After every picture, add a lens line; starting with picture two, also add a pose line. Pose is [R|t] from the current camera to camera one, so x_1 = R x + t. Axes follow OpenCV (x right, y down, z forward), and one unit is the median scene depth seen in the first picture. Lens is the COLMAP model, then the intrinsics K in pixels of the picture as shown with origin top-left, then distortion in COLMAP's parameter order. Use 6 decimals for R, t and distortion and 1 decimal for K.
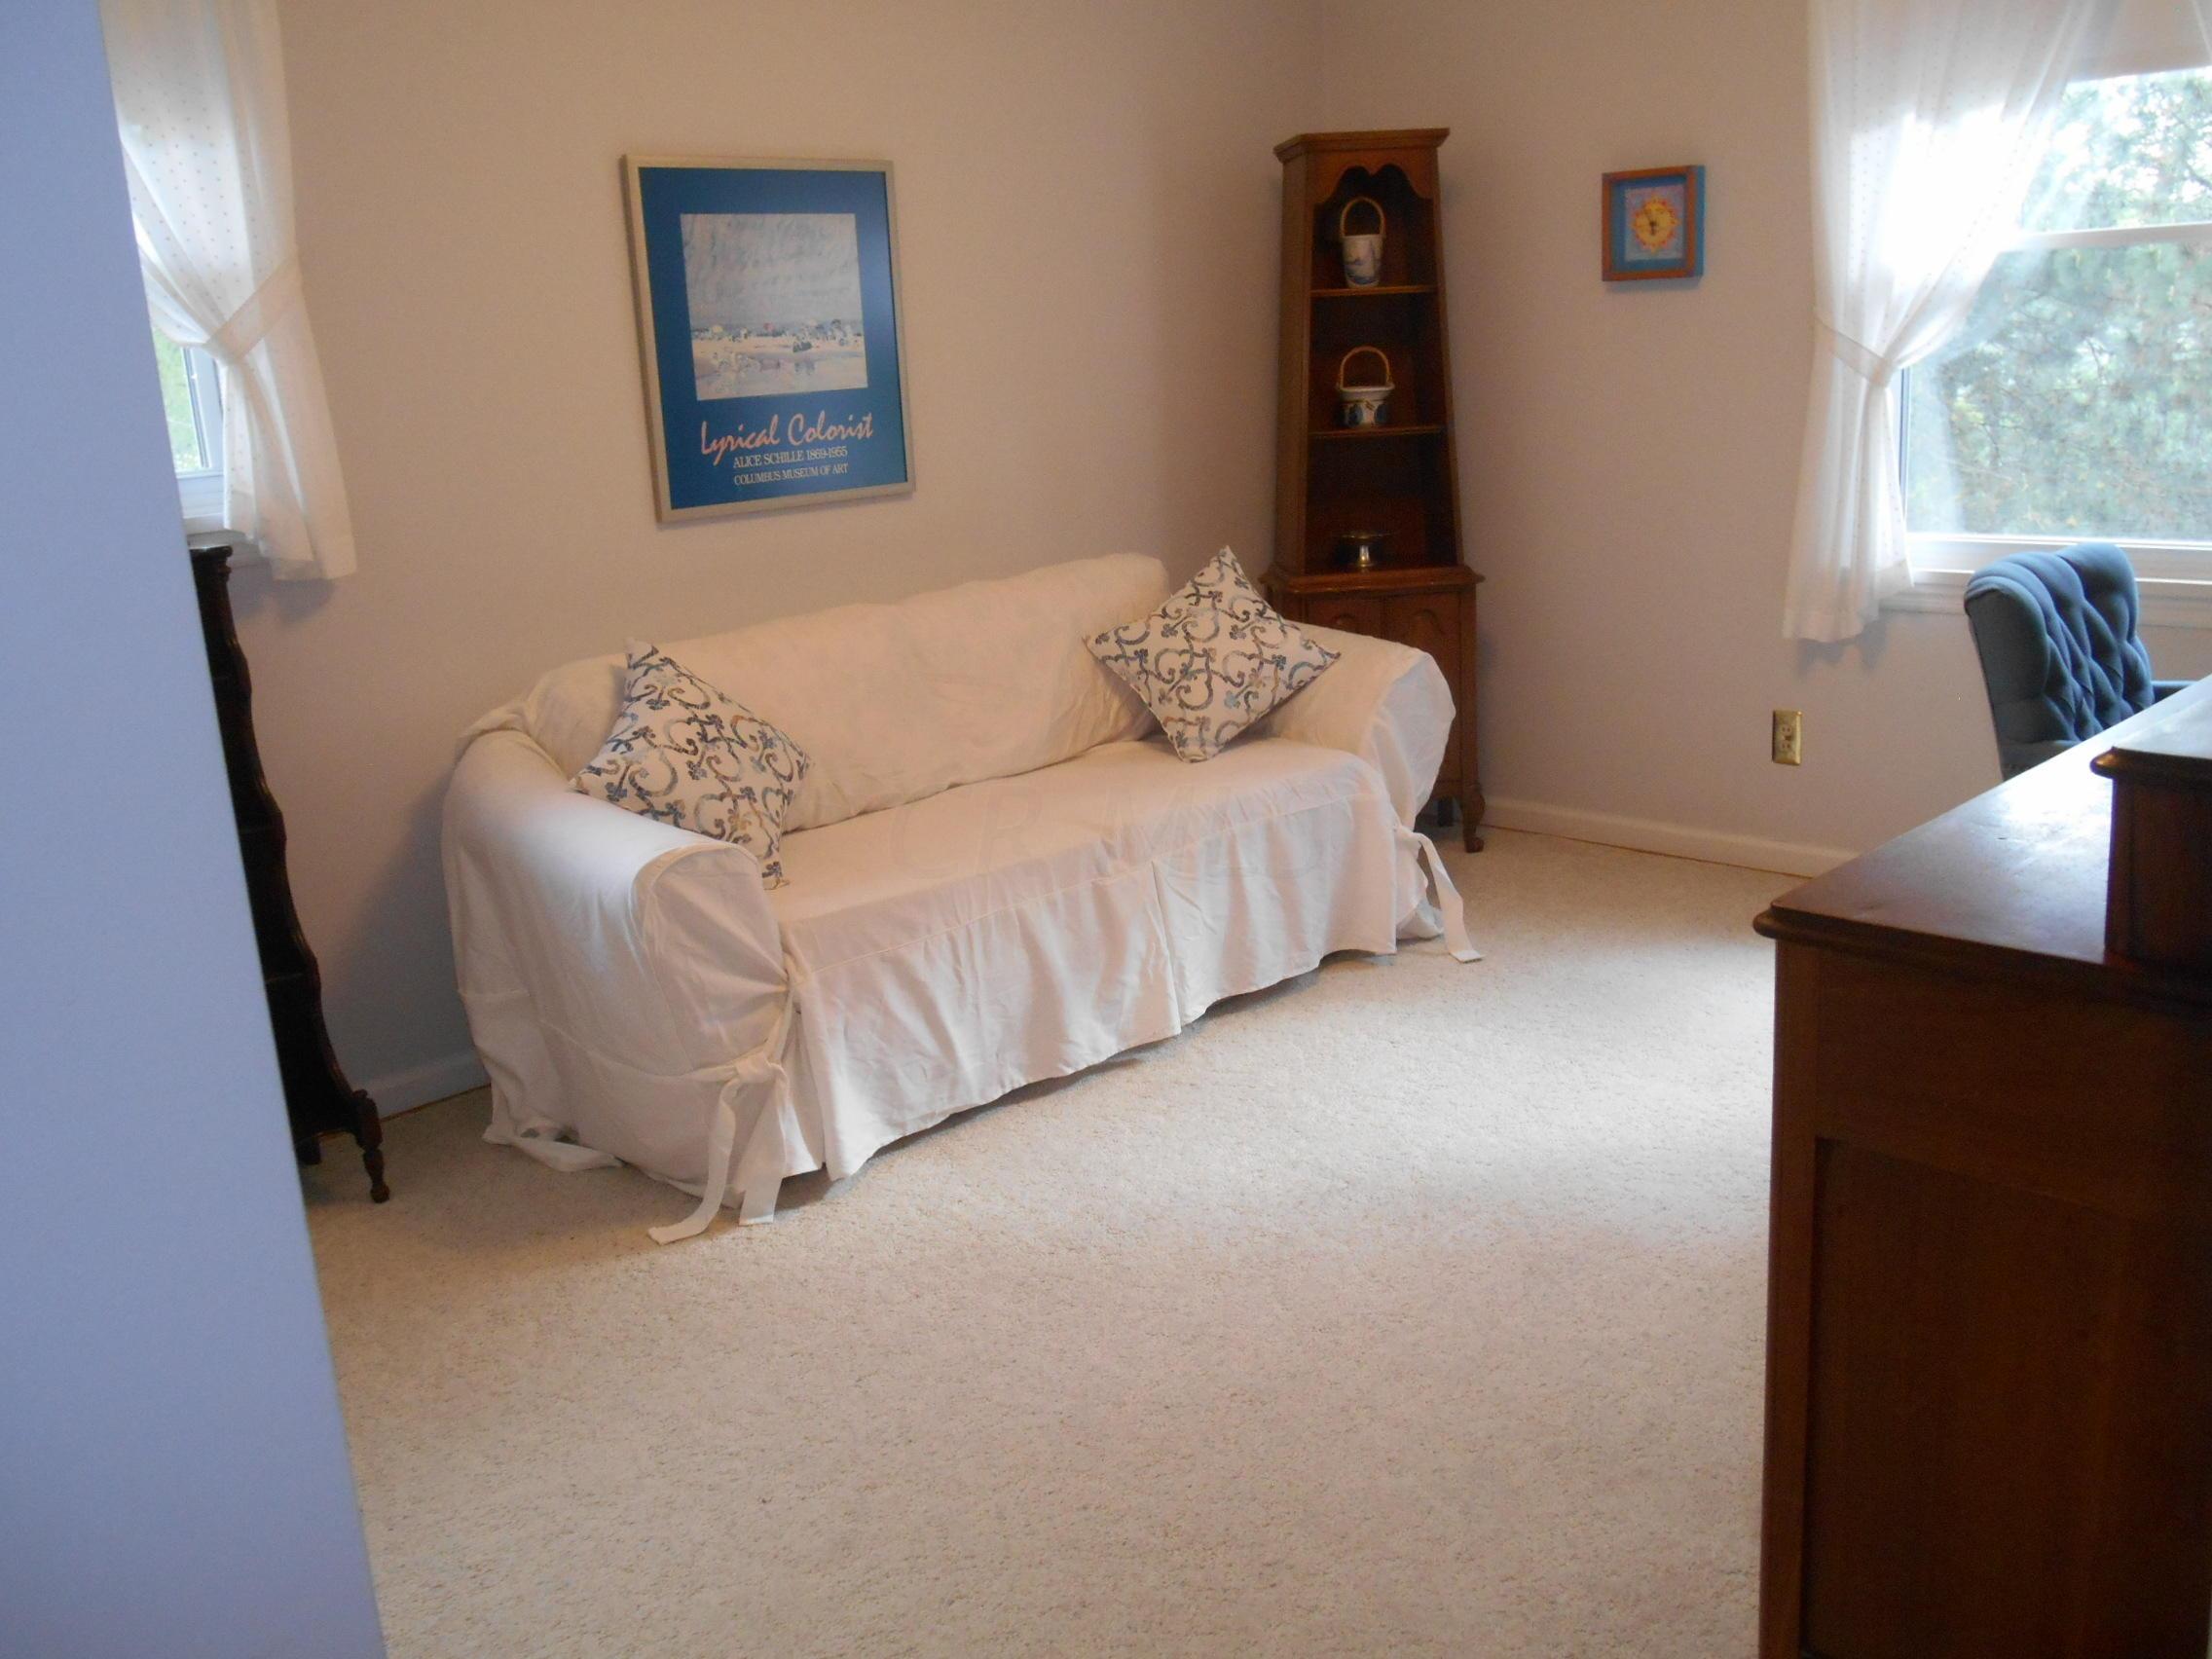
lens RADIAL K [[1970.2, 0, 1102.7], [0, 1970.2, 812.2], [0, 0, 1]] dist [-0.023997, 0.003787]
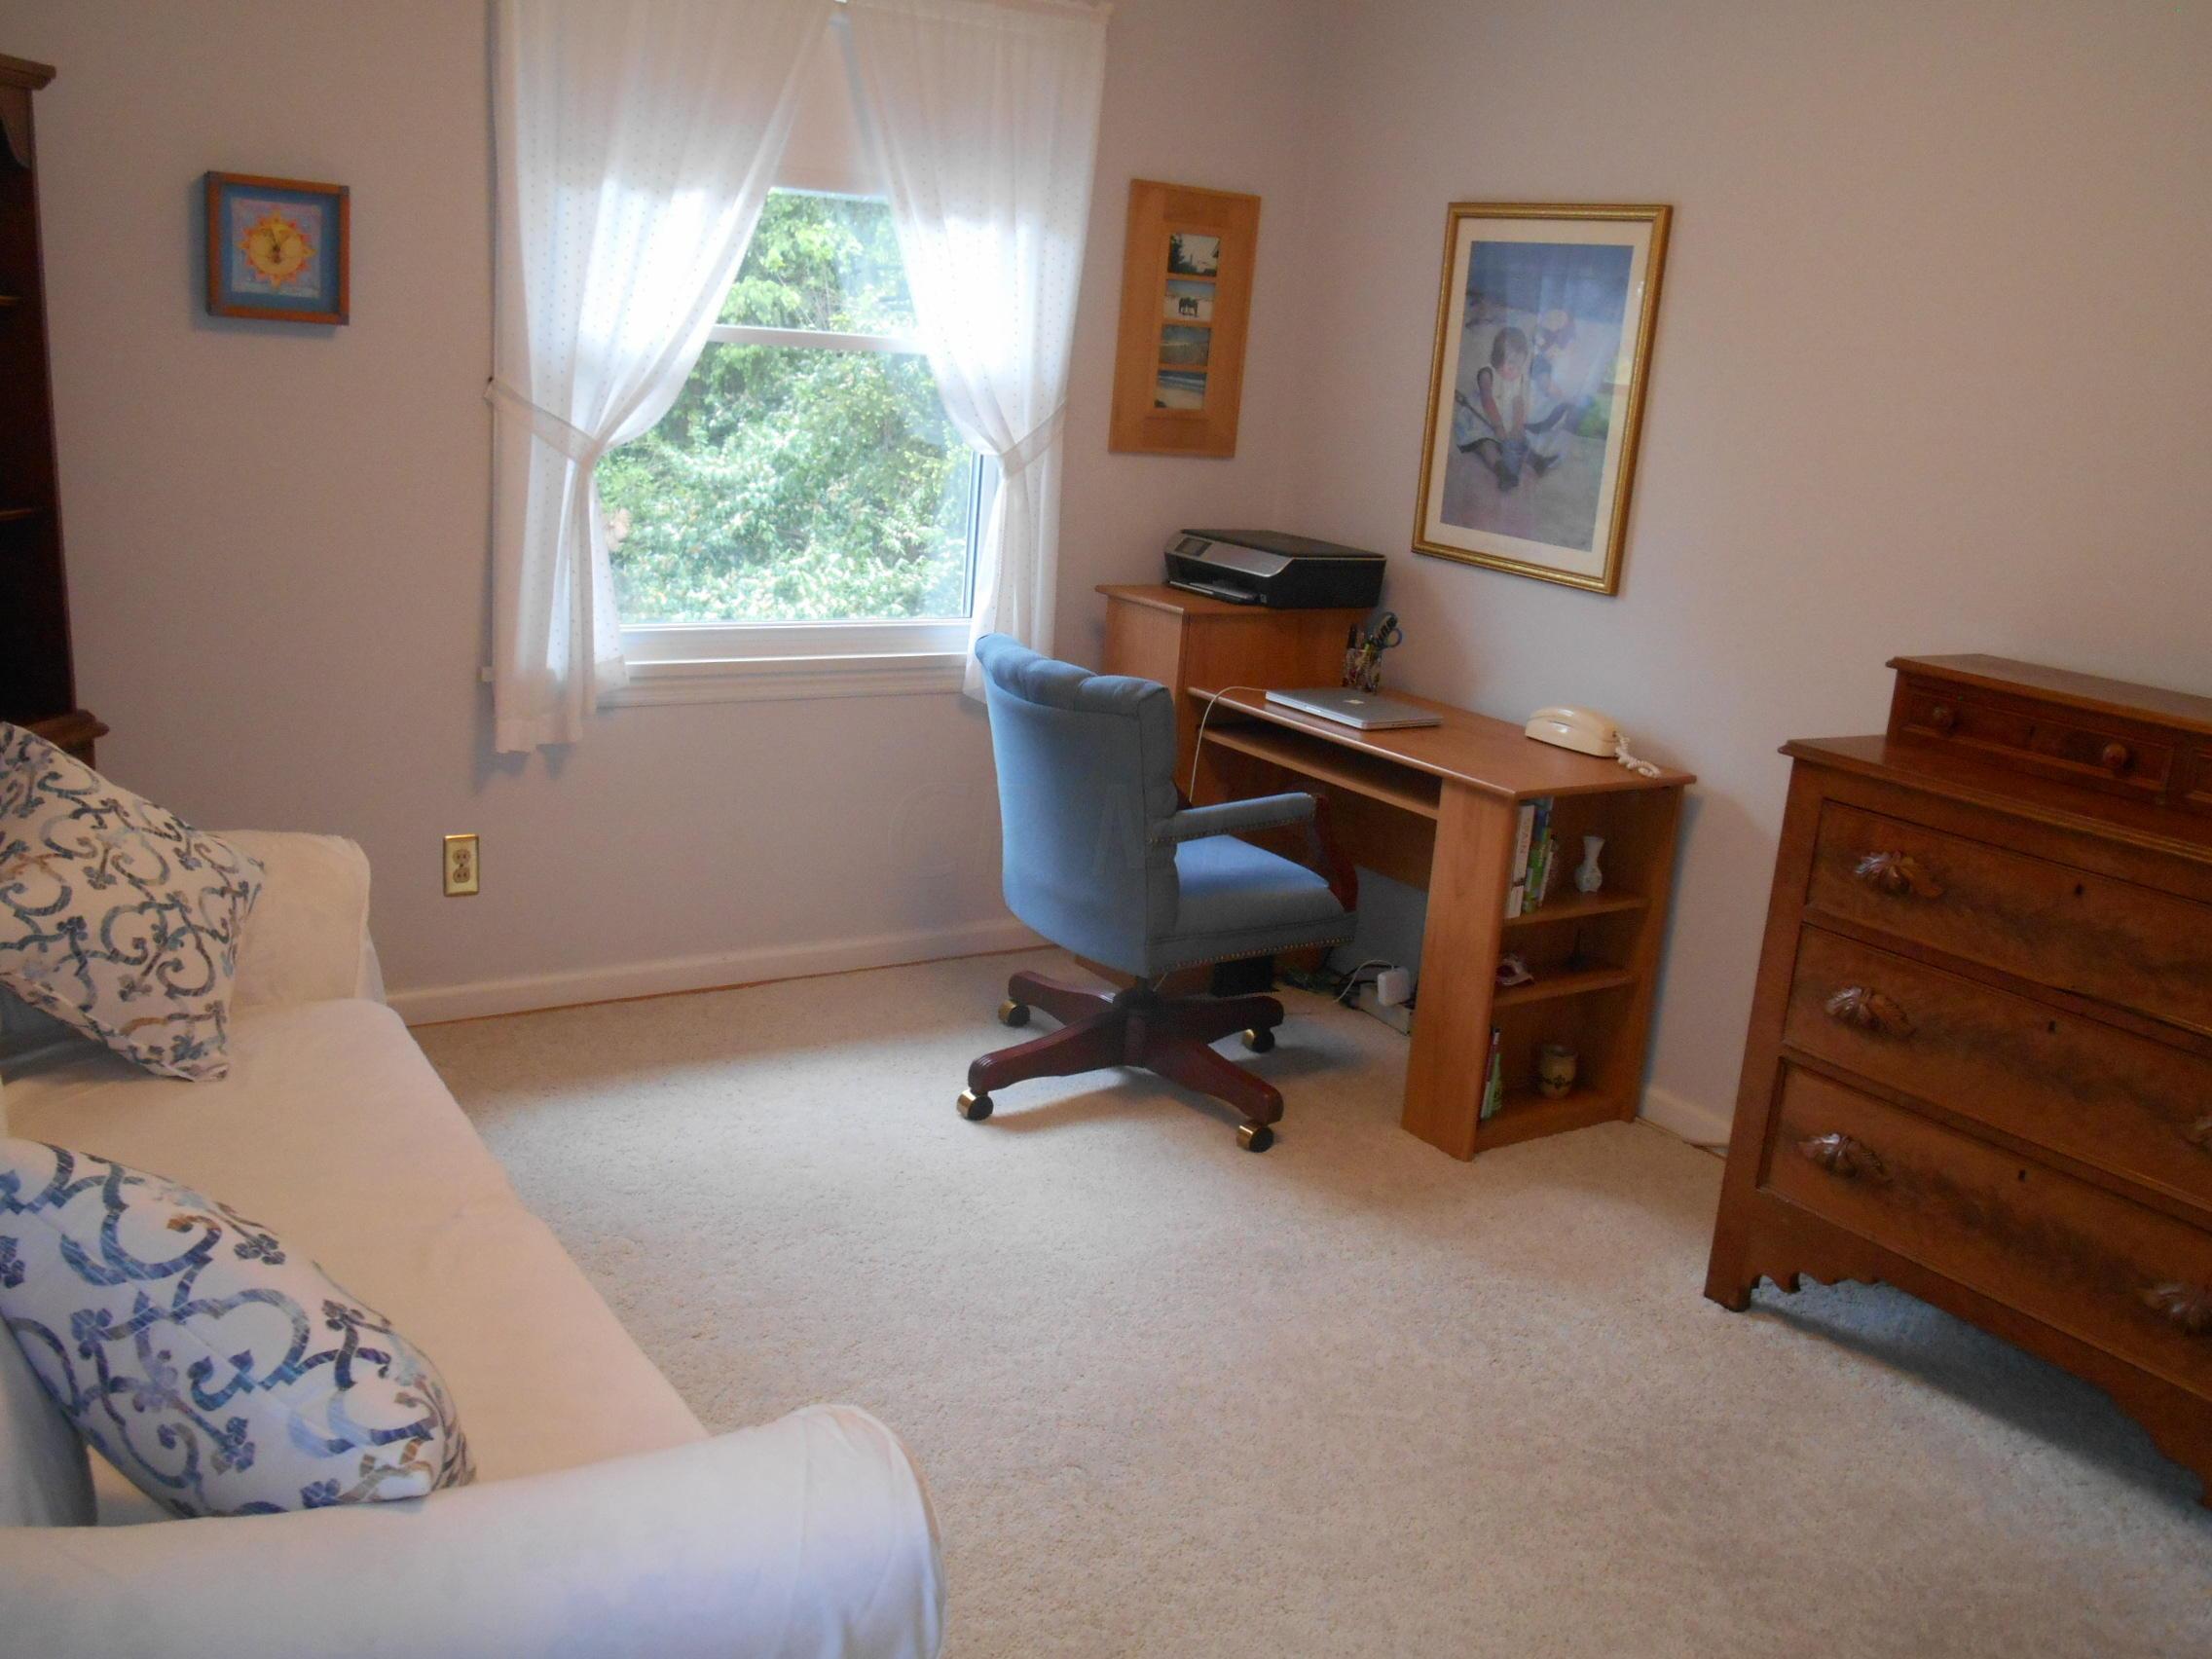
lens RADIAL K [[2015.0, 0, 1106.0], [0, 2015.0, 829.5], [0, 0, 1]] dist [-0.012103, -0.022591]
pose [[0.150844, -0.165310, 0.974638, -0.499875], [0.155318, 0.977637, 0.141781, -0.143950], [-0.976280, 0.129992, 0.173147, 0.600596]]
